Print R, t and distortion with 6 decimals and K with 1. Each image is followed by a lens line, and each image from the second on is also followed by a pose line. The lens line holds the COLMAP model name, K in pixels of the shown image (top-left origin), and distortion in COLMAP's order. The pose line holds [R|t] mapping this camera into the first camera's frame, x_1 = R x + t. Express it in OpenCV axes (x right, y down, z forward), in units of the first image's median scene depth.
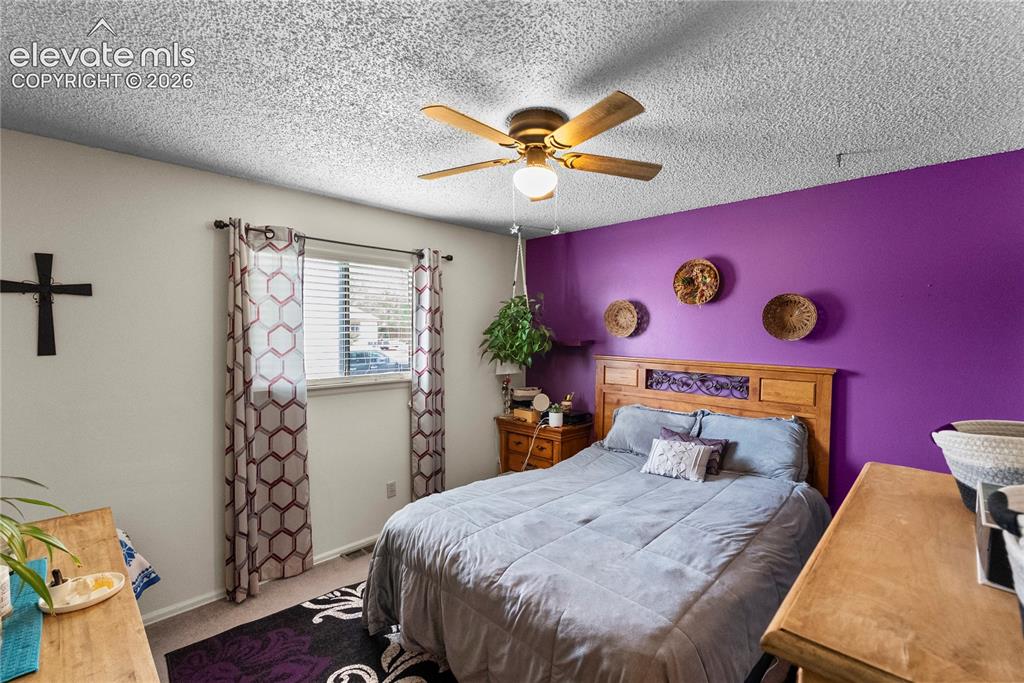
lens RADIAL K [[455.3, 0, 515.0], [0, 455.3, 343.1], [0, 0, 1]] dist [-0.009228, -0.001996]
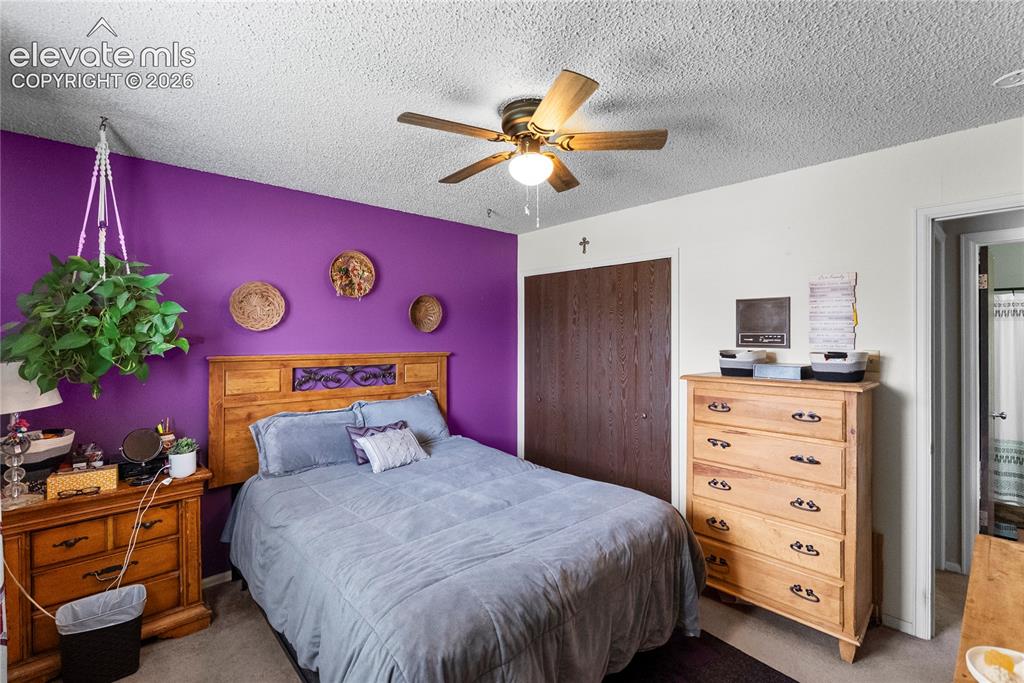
lens RADIAL K [[455.3, 0, 515.1], [0, 455.3, 334.8], [0, 0, 1]] dist [-0.009228, -0.001996]
pose [[0.044403, -0.006699, 0.998991, -0.616910], [0.026845, 0.999624, 0.005510, 0.002432], [-0.998653, 0.026573, 0.044567, 0.643430]]
